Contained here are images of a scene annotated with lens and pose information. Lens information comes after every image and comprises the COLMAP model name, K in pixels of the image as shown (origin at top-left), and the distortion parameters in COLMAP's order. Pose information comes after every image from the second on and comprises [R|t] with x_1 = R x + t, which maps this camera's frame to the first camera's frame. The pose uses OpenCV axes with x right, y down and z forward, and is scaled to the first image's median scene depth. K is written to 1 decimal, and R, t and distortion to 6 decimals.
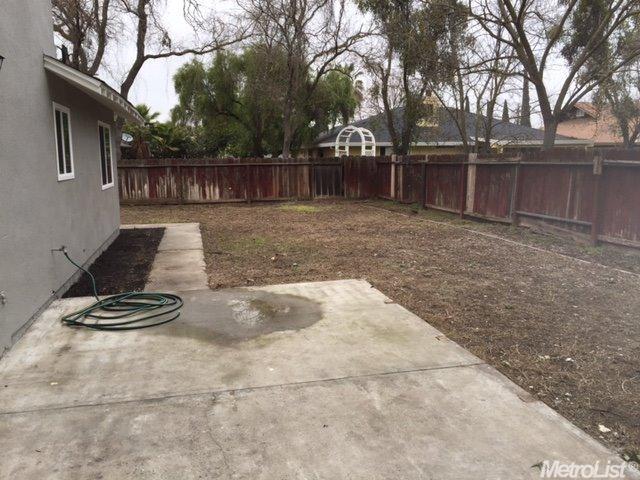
lens RADIAL K [[551.8, 0, 320.0], [0, 551.8, 240.0], [0, 0, 1]] dist [0.062780, -0.118765]
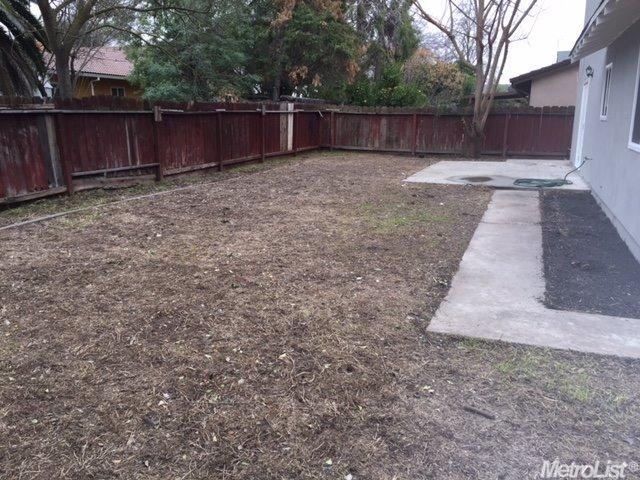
lens RADIAL K [[551.8, 0, 320.0], [0, 551.8, 240.0], [0, 0, 1]] dist [0.062780, -0.118765]
pose [[-0.829077, -0.129222, 0.543997, -0.437863], [0.074929, 0.938474, 0.337123, -0.236085], [-0.554091, 0.320262, -0.768385, 1.674736]]
